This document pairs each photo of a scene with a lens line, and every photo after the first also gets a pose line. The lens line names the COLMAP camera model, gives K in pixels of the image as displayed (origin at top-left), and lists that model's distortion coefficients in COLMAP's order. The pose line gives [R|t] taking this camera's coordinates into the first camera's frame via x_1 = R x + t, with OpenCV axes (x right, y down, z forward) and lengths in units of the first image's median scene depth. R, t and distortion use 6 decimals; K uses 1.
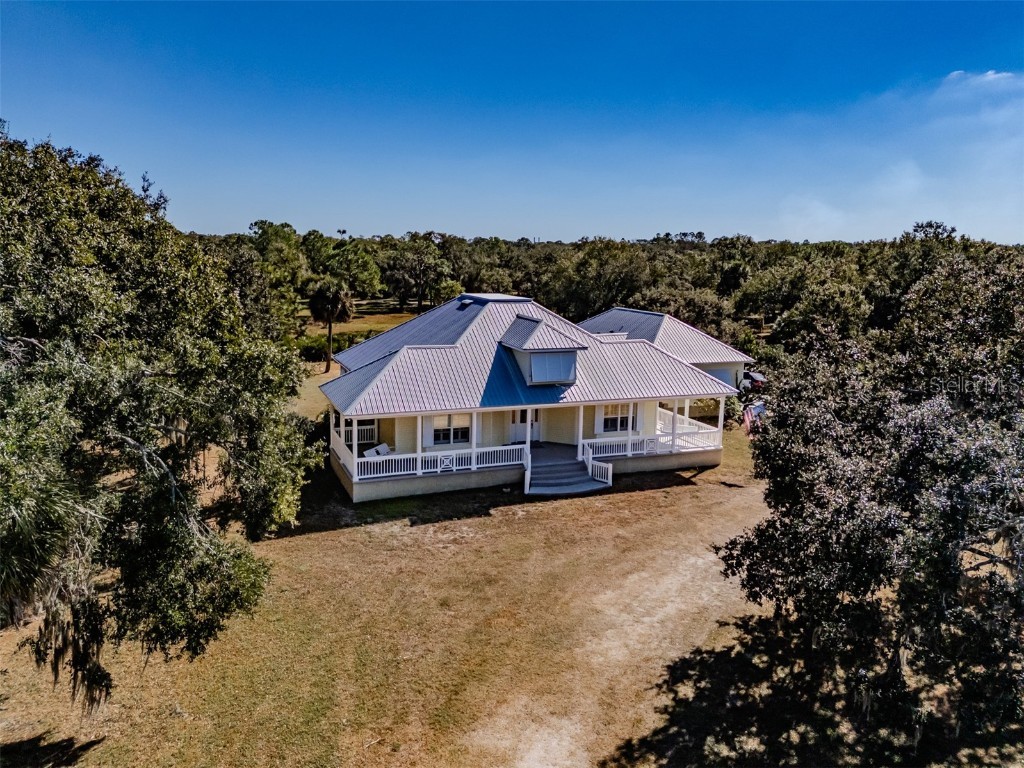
lens RADIAL K [[764.4, 0, 502.7], [0, 764.4, 382.9], [0, 0, 1]] dist [0.087619, -0.102533]
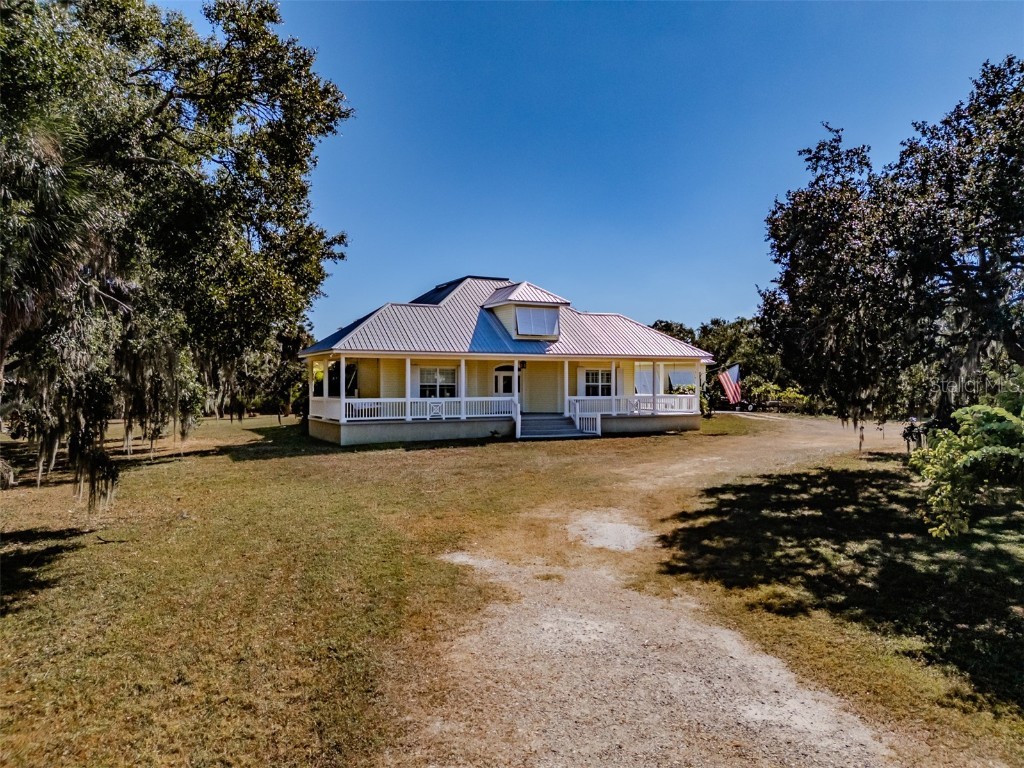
lens RADIAL K [[753.2, 0, 512.0], [0, 753.2, 384.0], [0, 0, 1]] dist [0.043605, -0.002589]
pose [[0.995082, -0.019866, 0.097039, -0.070165], [0.035809, 0.985570, -0.165437, 0.238008], [-0.092352, 0.168099, 0.981435, 0.039529]]
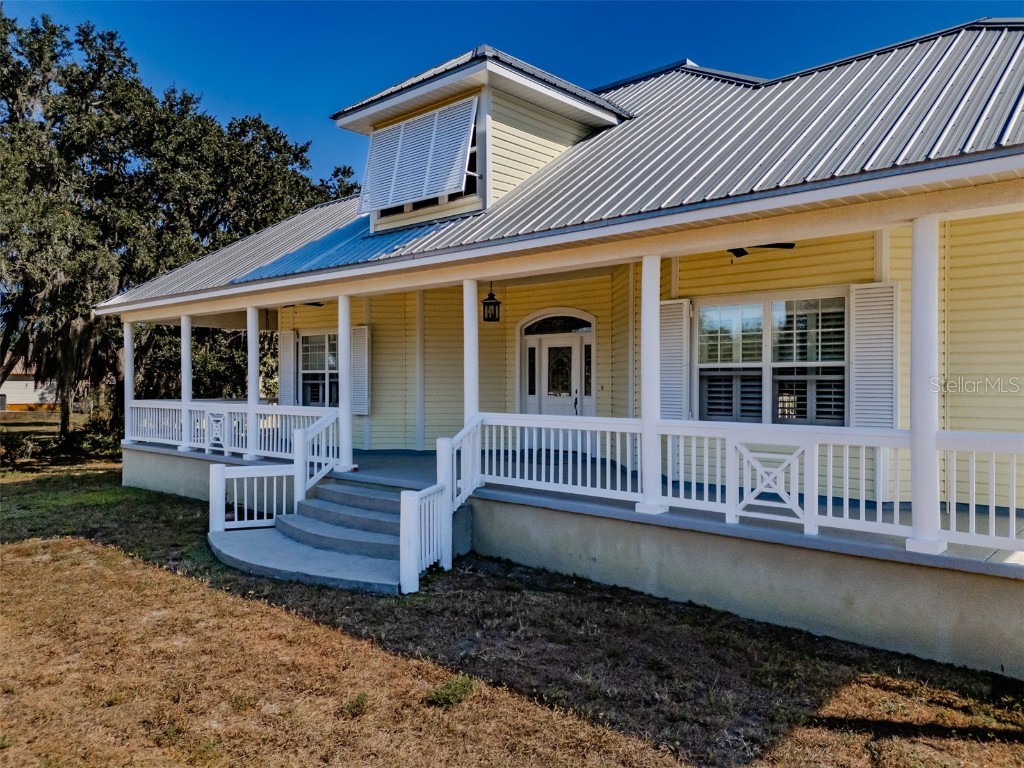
lens RADIAL K [[764.4, 0, 502.7], [0, 764.4, 382.9], [0, 0, 1]] dist [0.087619, -0.102533]
pose [[0.429574, -0.017666, -0.902859, 0.382655], [-0.144574, 0.985567, -0.088072, 0.093825], [0.891383, 0.168364, 0.420820, 0.972604]]
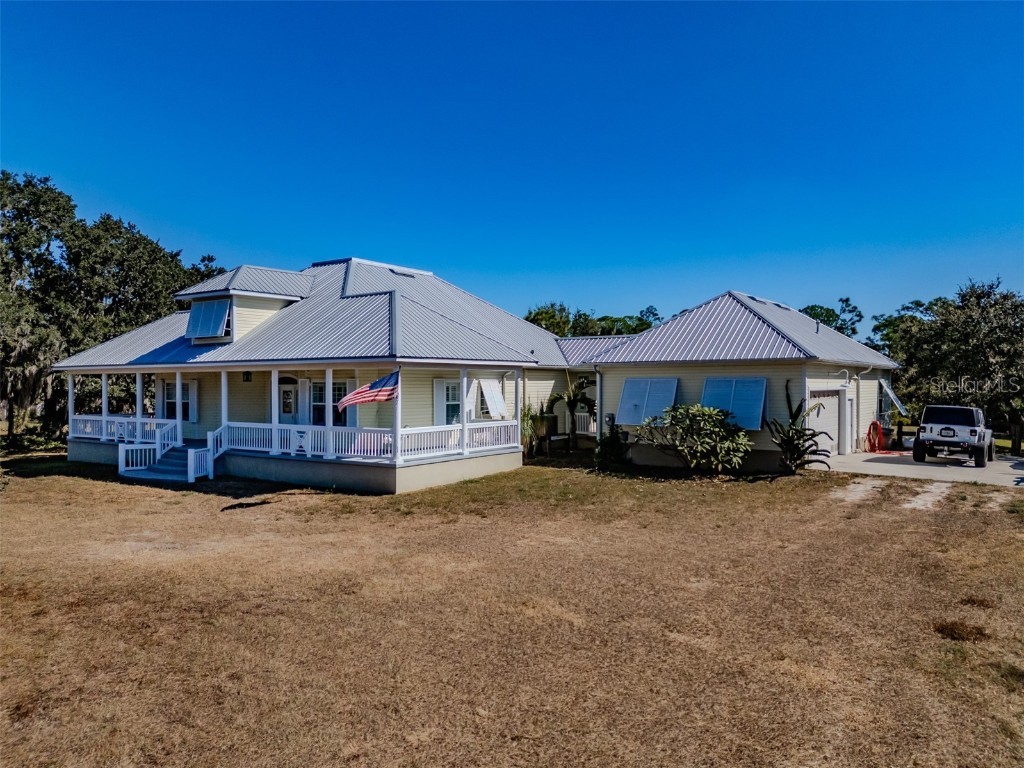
lens RADIAL K [[764.4, 0, 502.7], [0, 764.4, 382.9], [0, 0, 1]] dist [0.087619, -0.102533]
pose [[0.526406, -0.022153, -0.849945, 0.913855], [-0.132219, 0.985366, -0.107571, 0.089052], [0.839890, 0.169005, 0.515774, 0.915438]]
